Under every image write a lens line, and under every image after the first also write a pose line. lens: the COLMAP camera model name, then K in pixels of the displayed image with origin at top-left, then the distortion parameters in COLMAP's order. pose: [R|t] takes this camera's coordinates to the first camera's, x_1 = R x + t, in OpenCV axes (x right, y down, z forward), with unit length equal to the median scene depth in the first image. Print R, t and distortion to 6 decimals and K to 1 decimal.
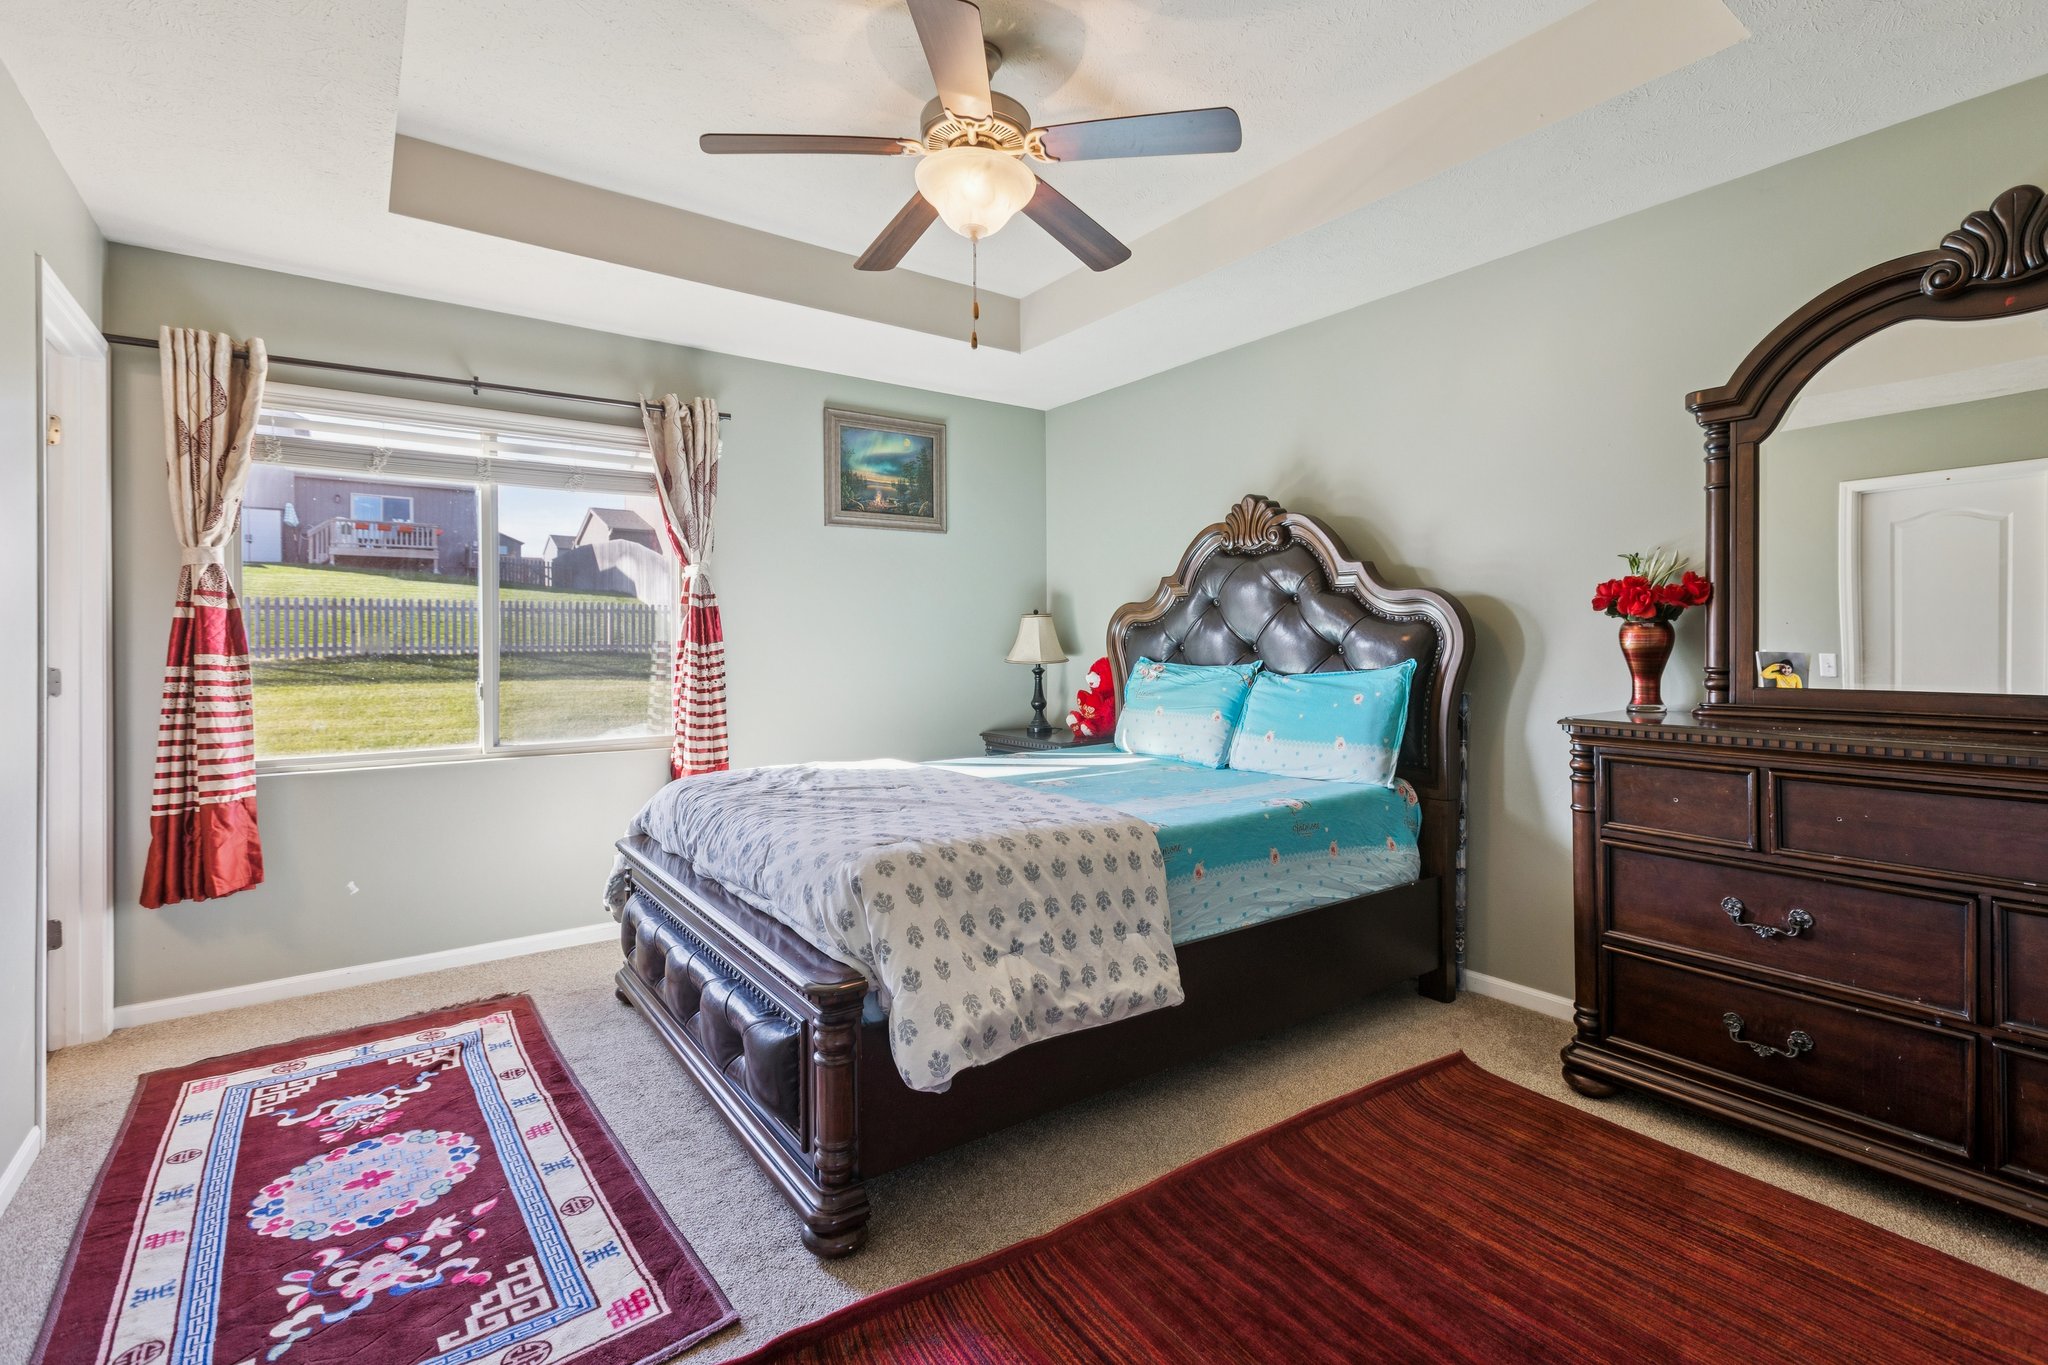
lens RADIAL K [[934.9, 0, 1031.8], [0, 934.9, 639.5], [0, 0, 1]] dist [0.001504, -0.000484]
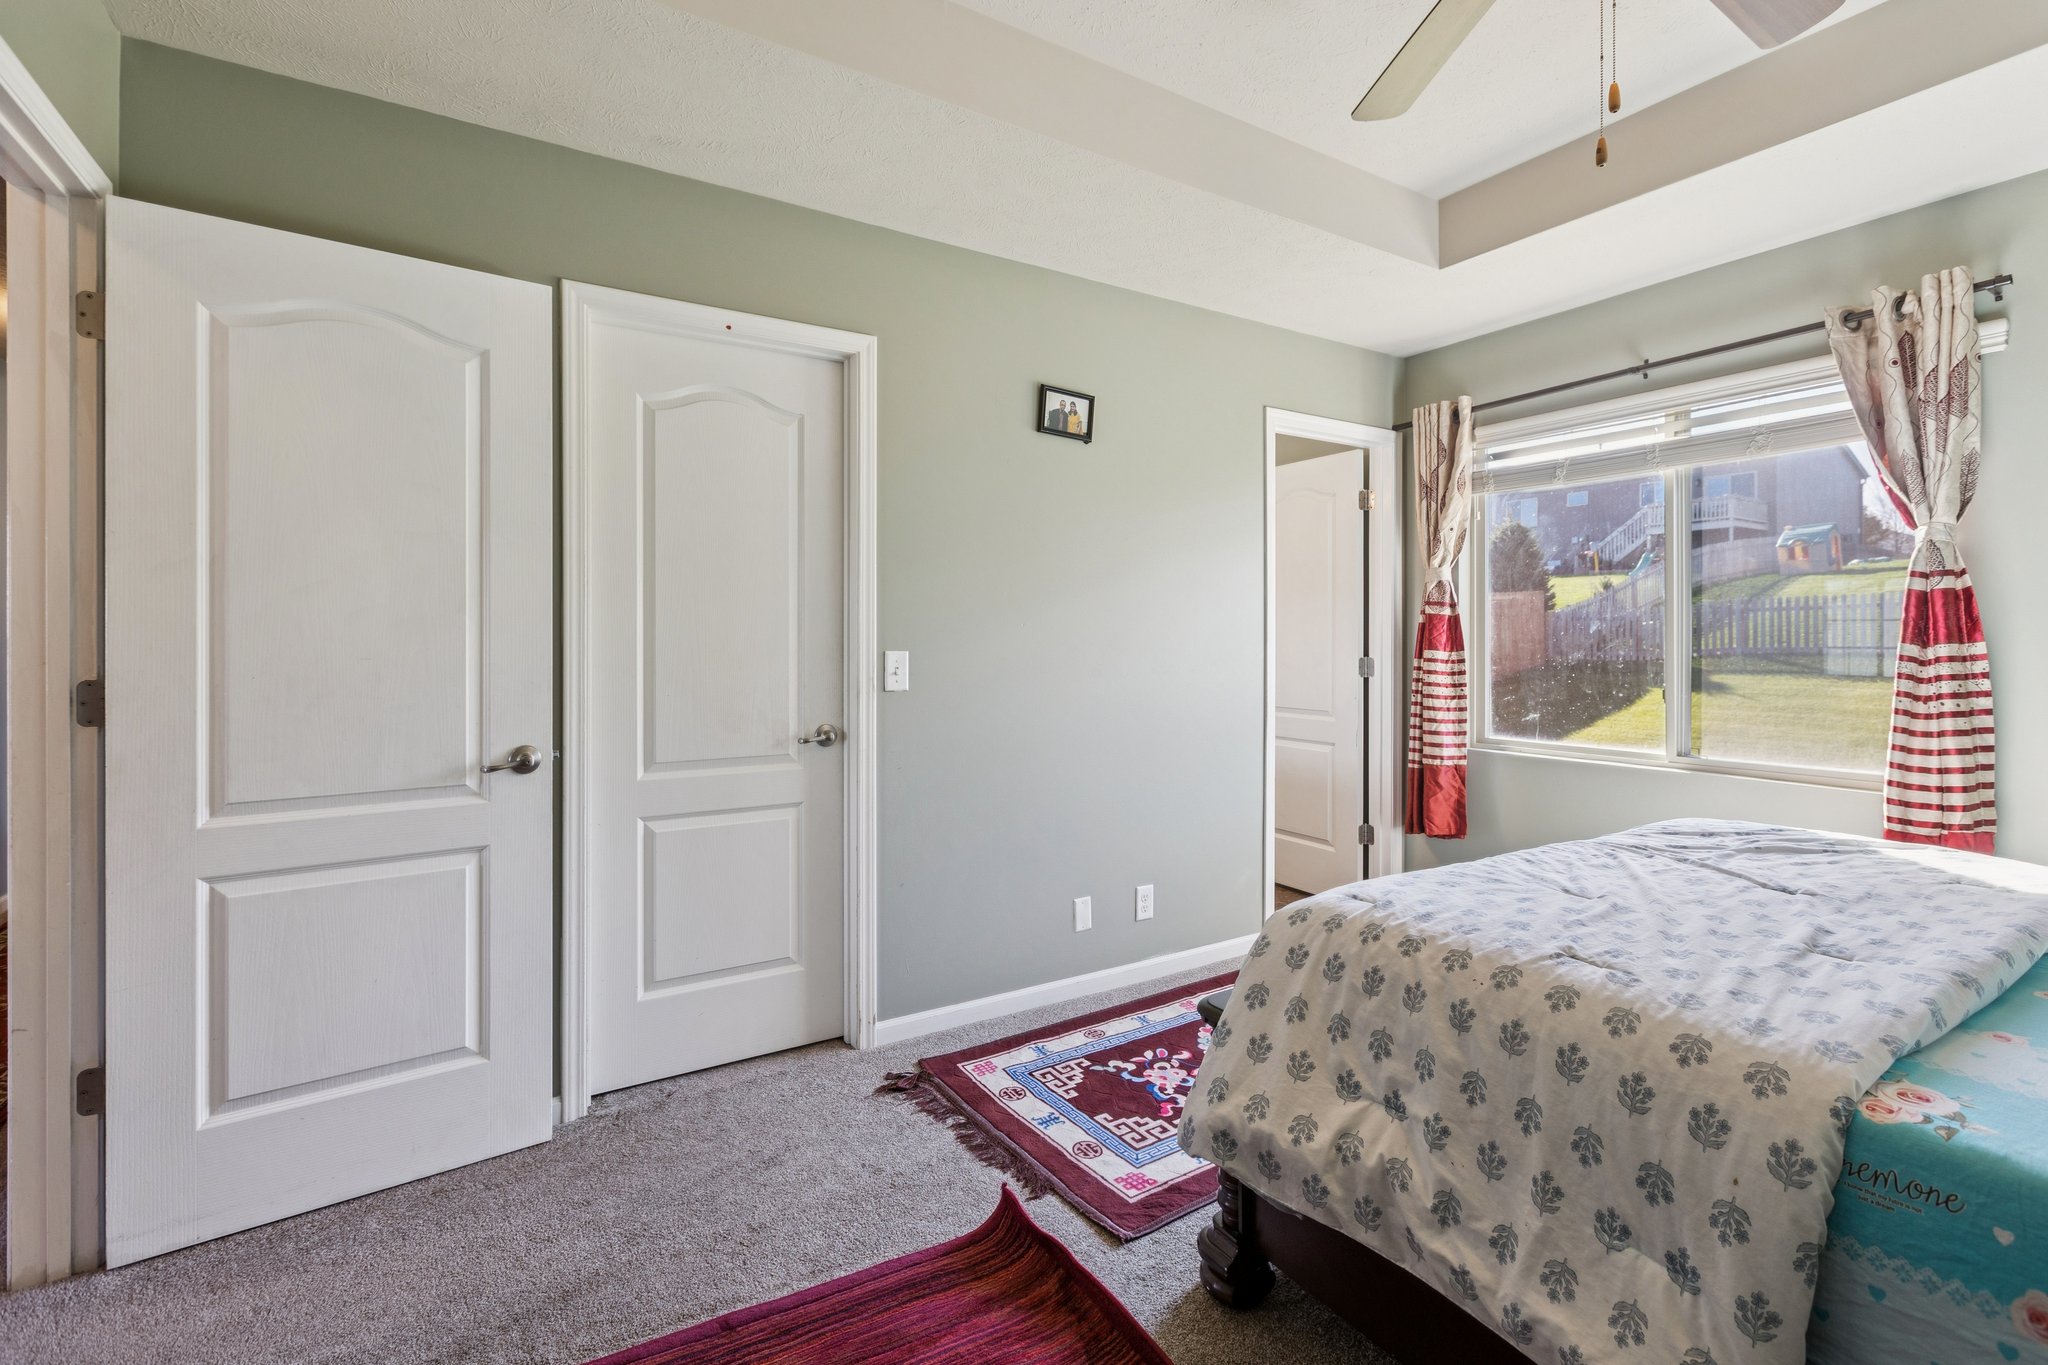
lens RADIAL K [[914.7, 0, 1022.6], [0, 914.7, 634.1], [0, 0, 1]] dist [0.002217, 0.000032]
pose [[-0.071693, -0.002039, -0.997425, 0.451644], [0.002753, 0.999994, -0.002242, -0.005565], [0.997423, -0.002907, -0.071687, 0.534513]]
